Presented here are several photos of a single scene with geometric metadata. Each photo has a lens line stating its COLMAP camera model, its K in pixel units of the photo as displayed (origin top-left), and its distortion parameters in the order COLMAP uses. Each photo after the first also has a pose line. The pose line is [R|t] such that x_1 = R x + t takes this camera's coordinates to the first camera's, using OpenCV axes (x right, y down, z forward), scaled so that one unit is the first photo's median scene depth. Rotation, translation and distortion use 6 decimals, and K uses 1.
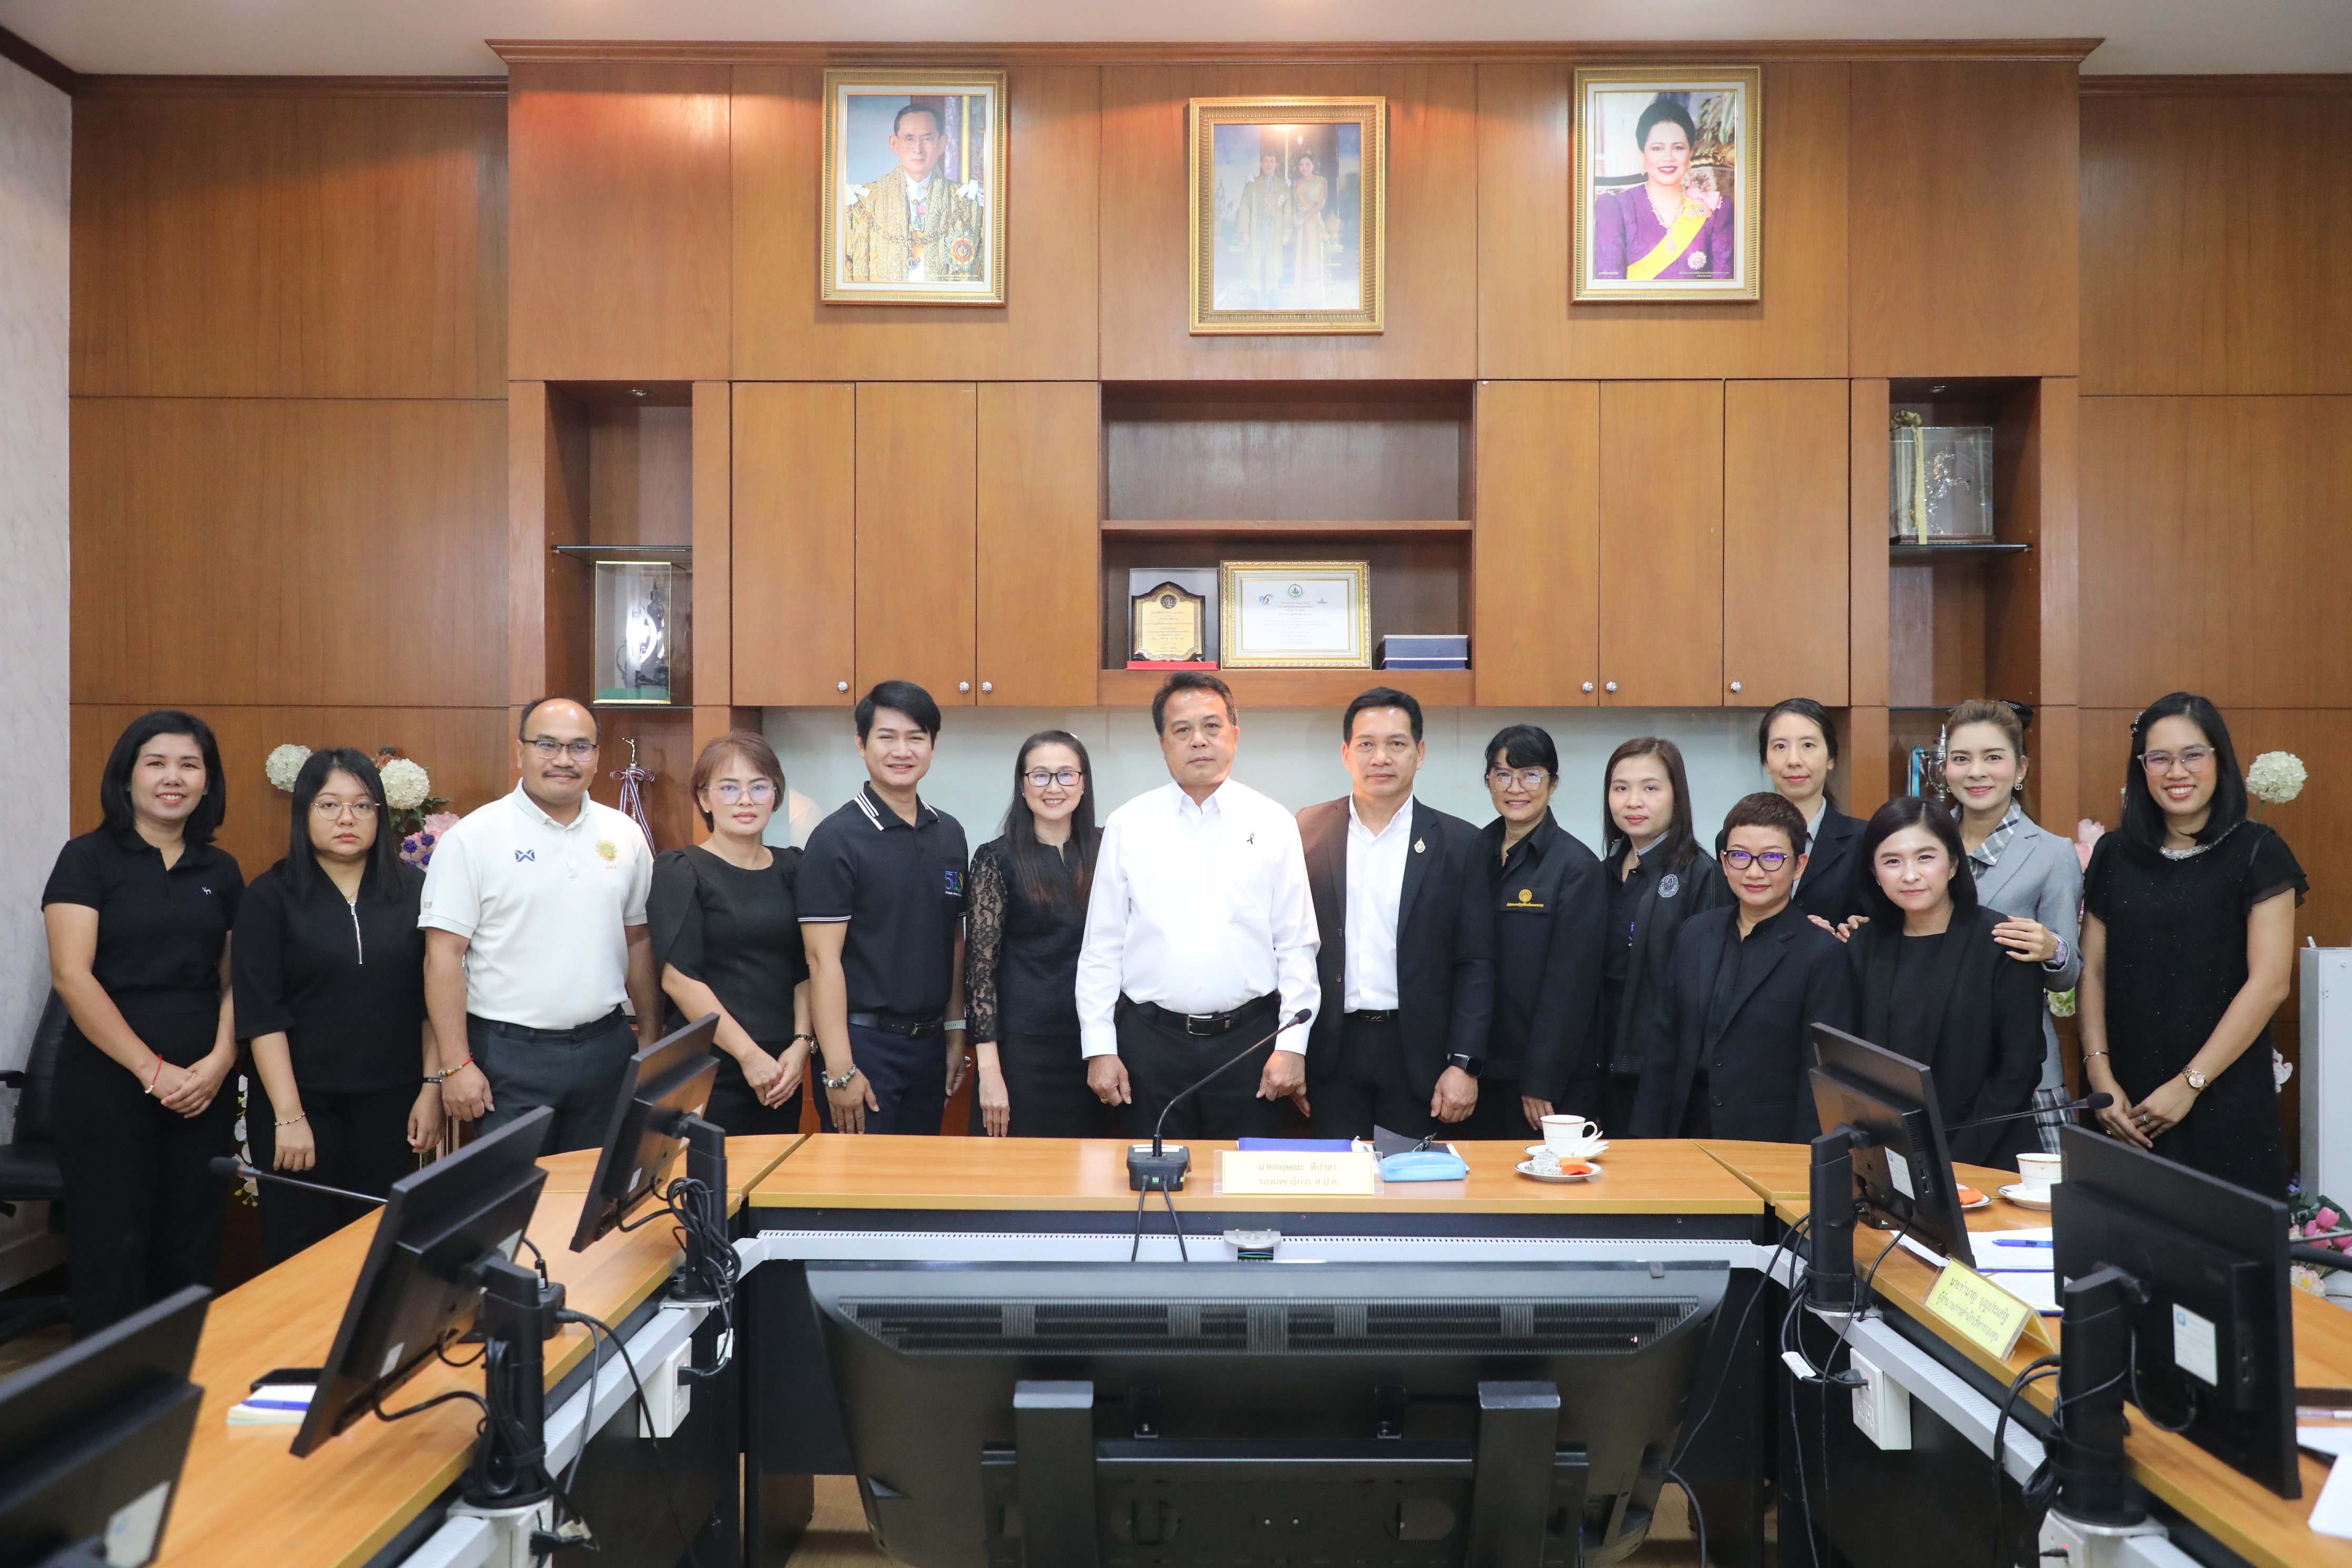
lens RADIAL K [[2068.2, 0, 1179.9], [0, 2068.2, 778.3], [0, 0, 1]] dist [-0.000043, 0.013681]
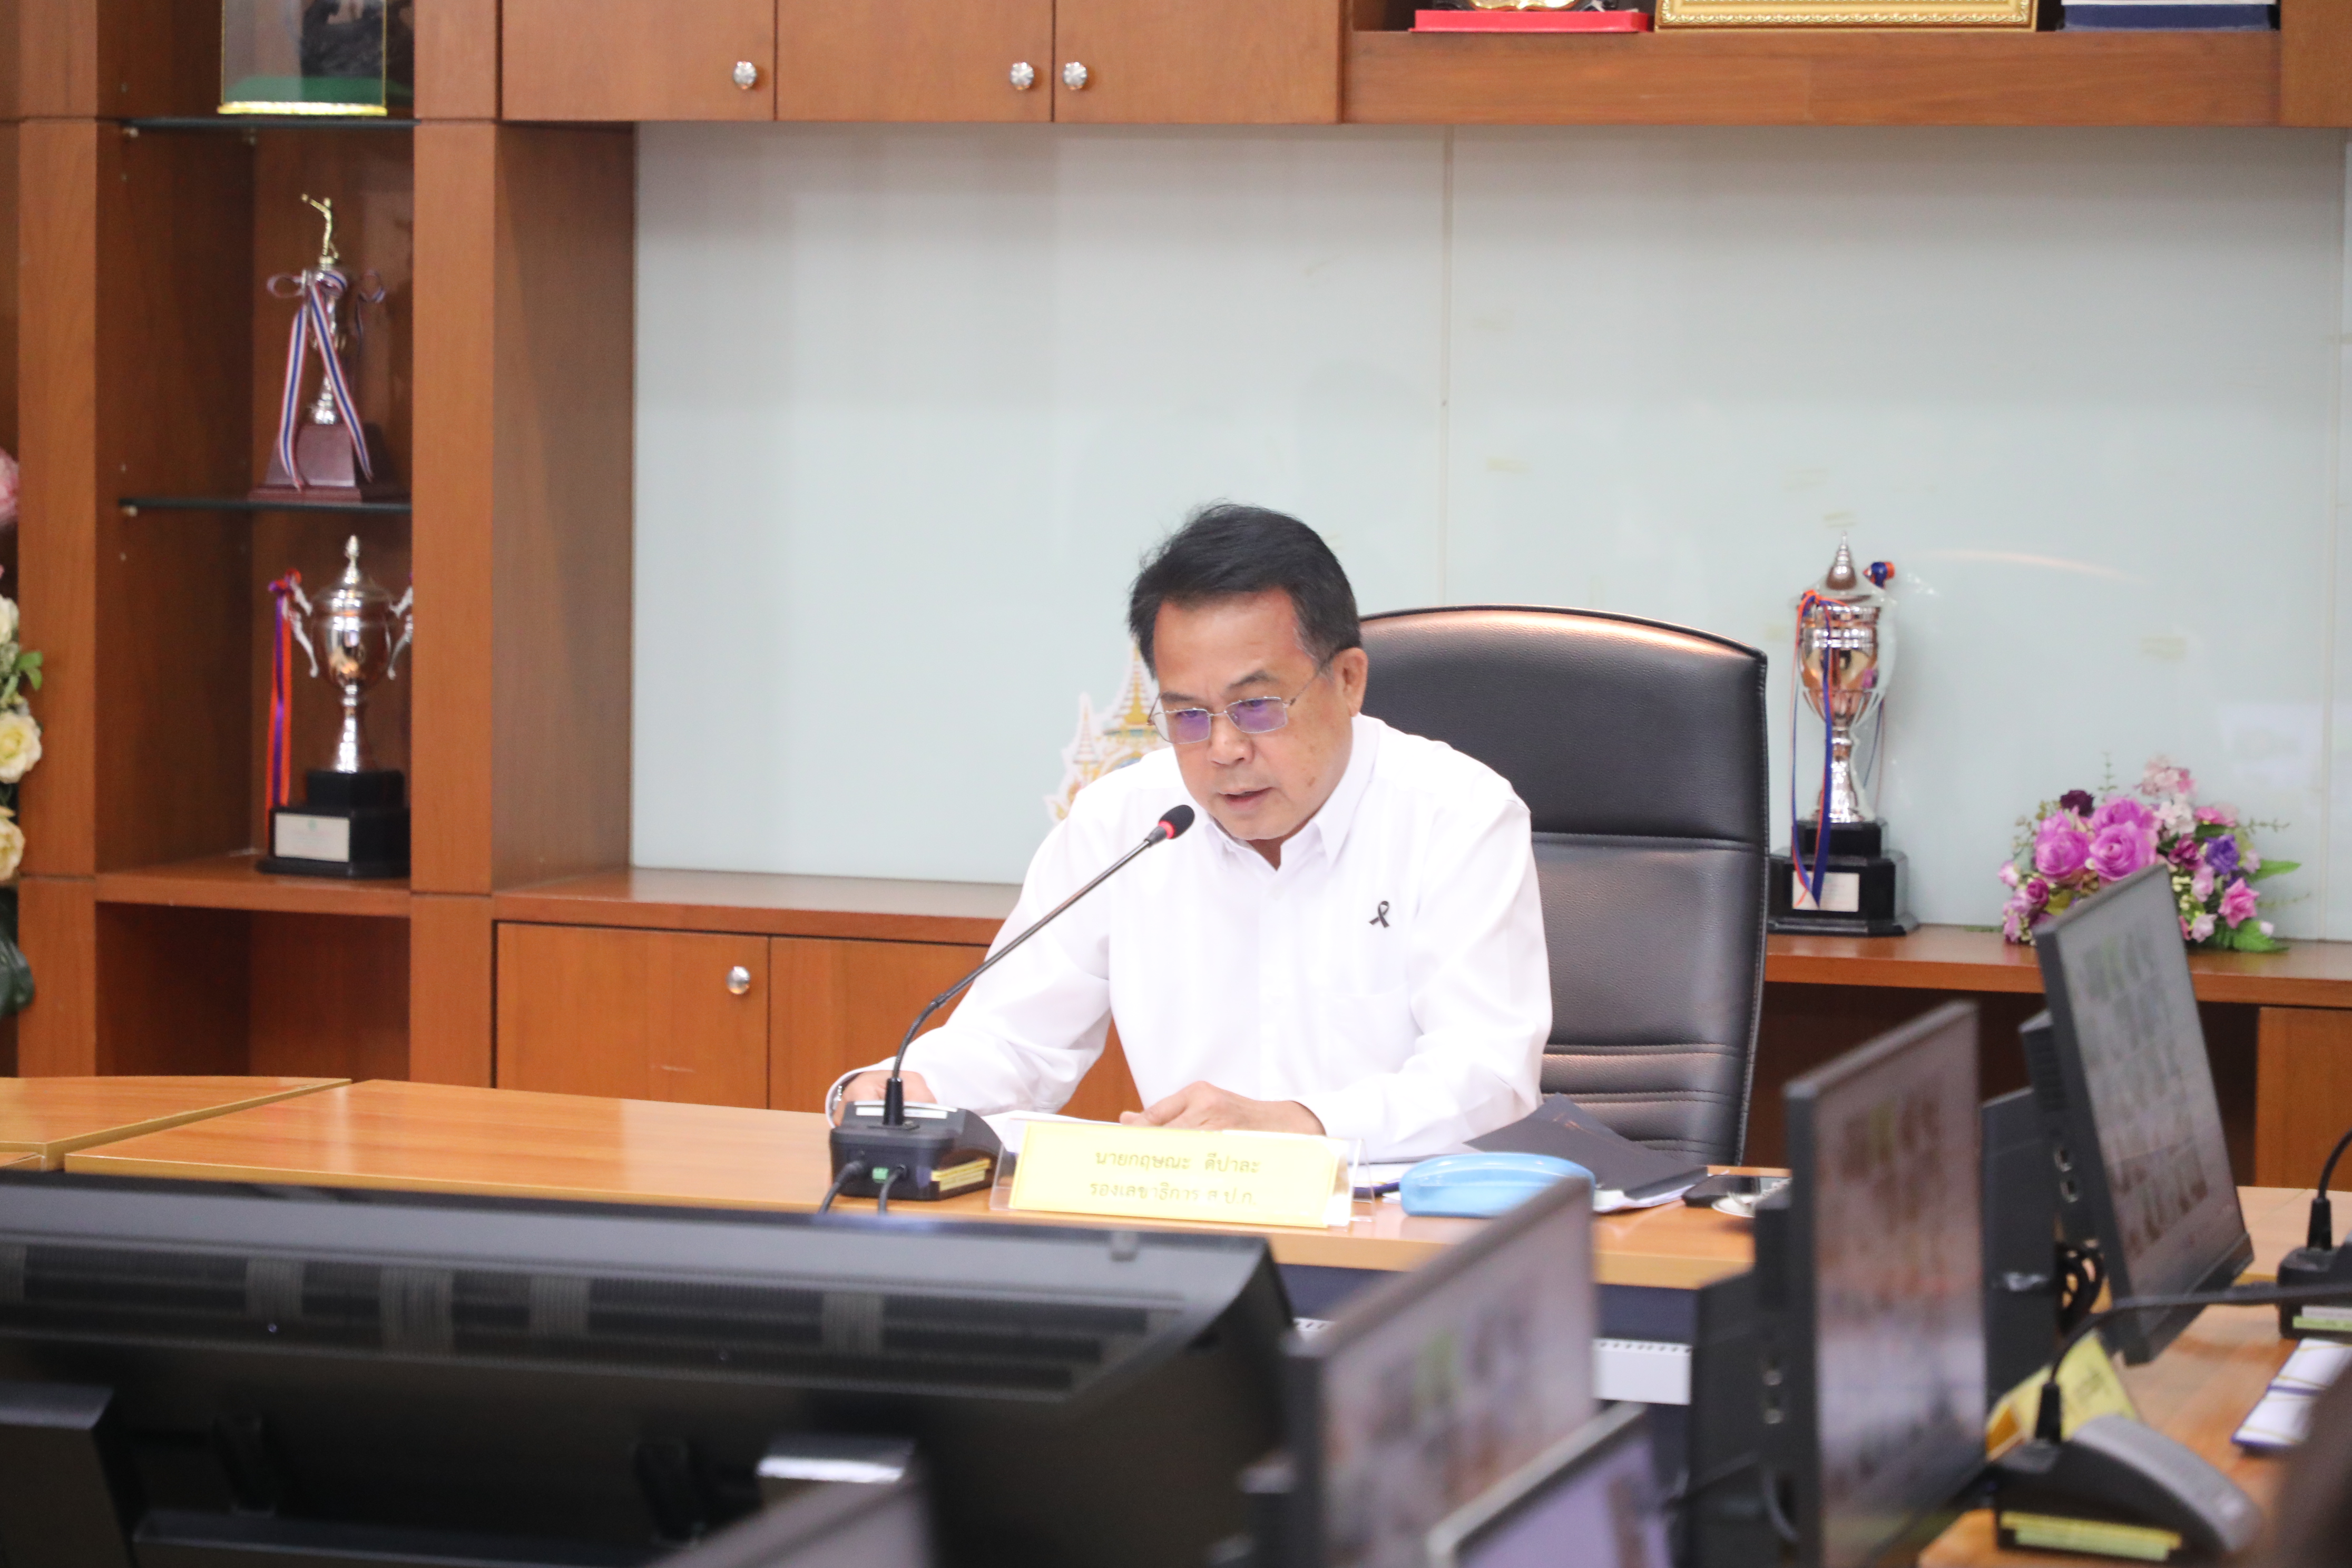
lens RADIAL K [[6764.8, 0, 1176.4], [0, 6764.8, 791.3], [0, 0, 1]] dist [0.039320, 0.000000]
pose [[0.950575, 0.033632, -0.308667, 0.371816], [-0.013009, 0.997557, 0.068629, 0.004968], [0.310221, -0.061222, 0.948691, -0.285423]]
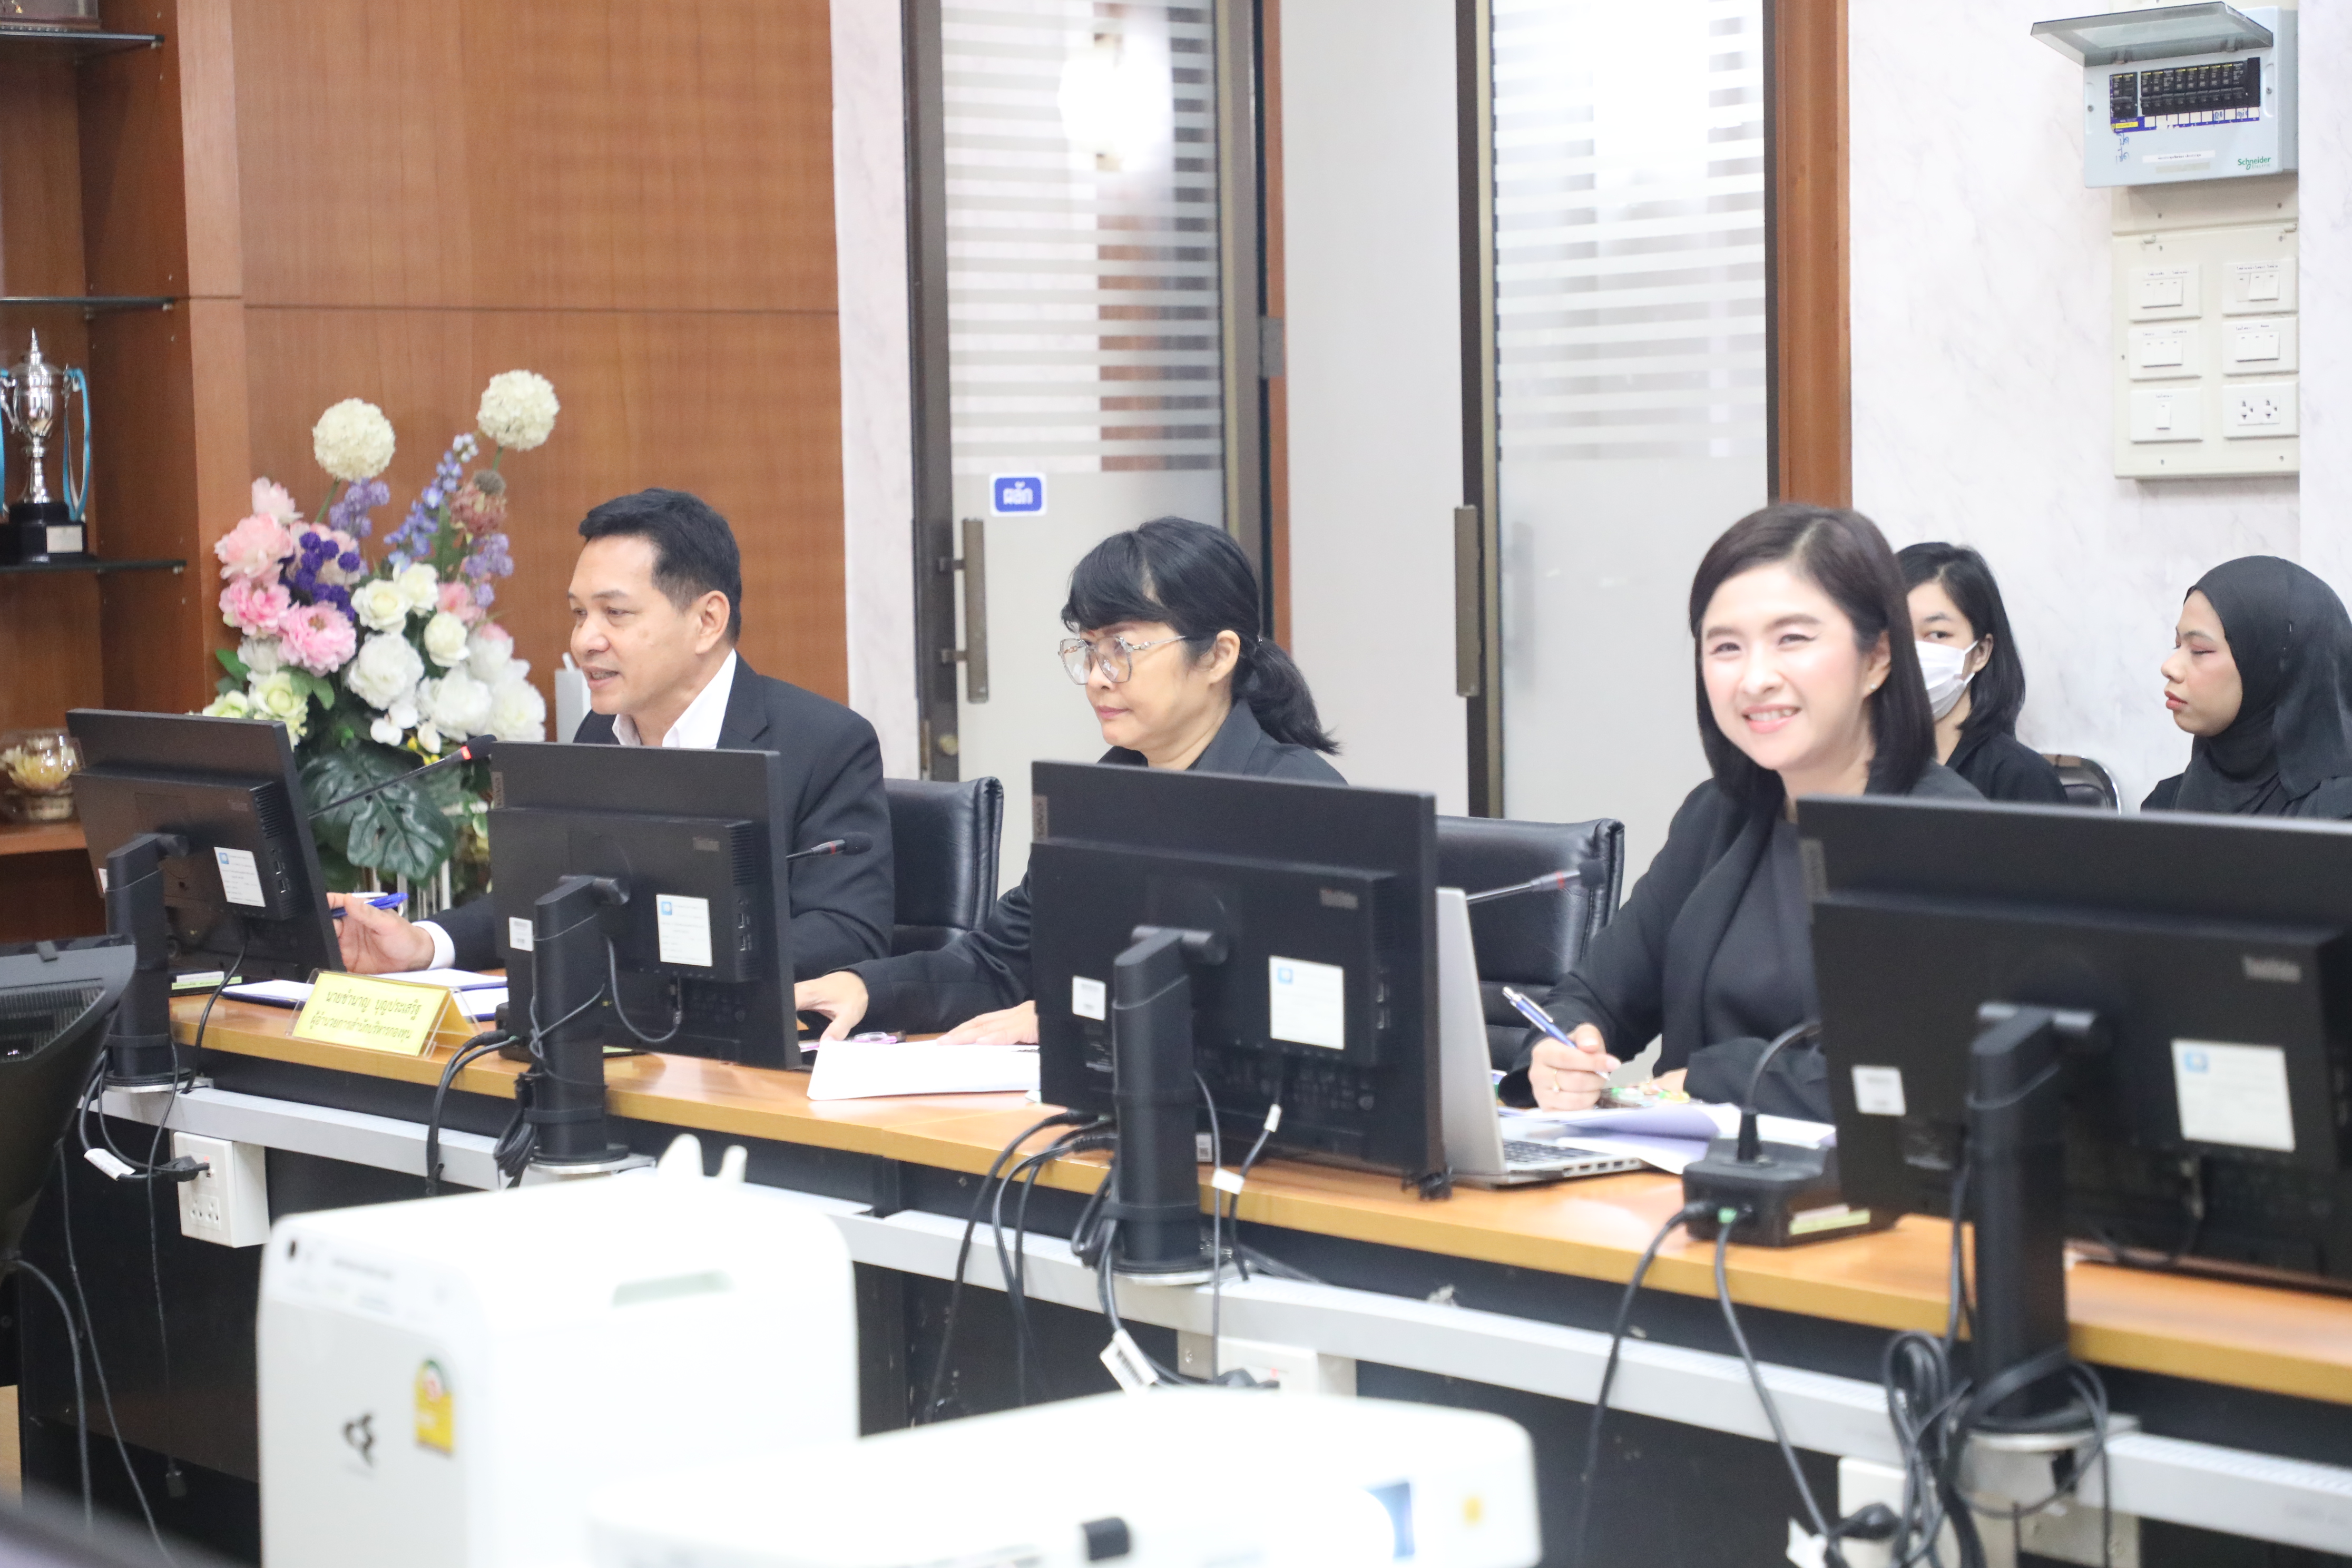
lens RADIAL K [[4575.6, 0, 1174.9], [0, 4575.6, 790.1], [0, 0, 1]] dist [0.012473, 0.000000]
pose [[0.774963, -0.058039, 0.629336, -0.252937], [0.026659, 0.997890, 0.059201, 0.042963], [-0.631444, -0.029101, 0.774875, -0.287608]]
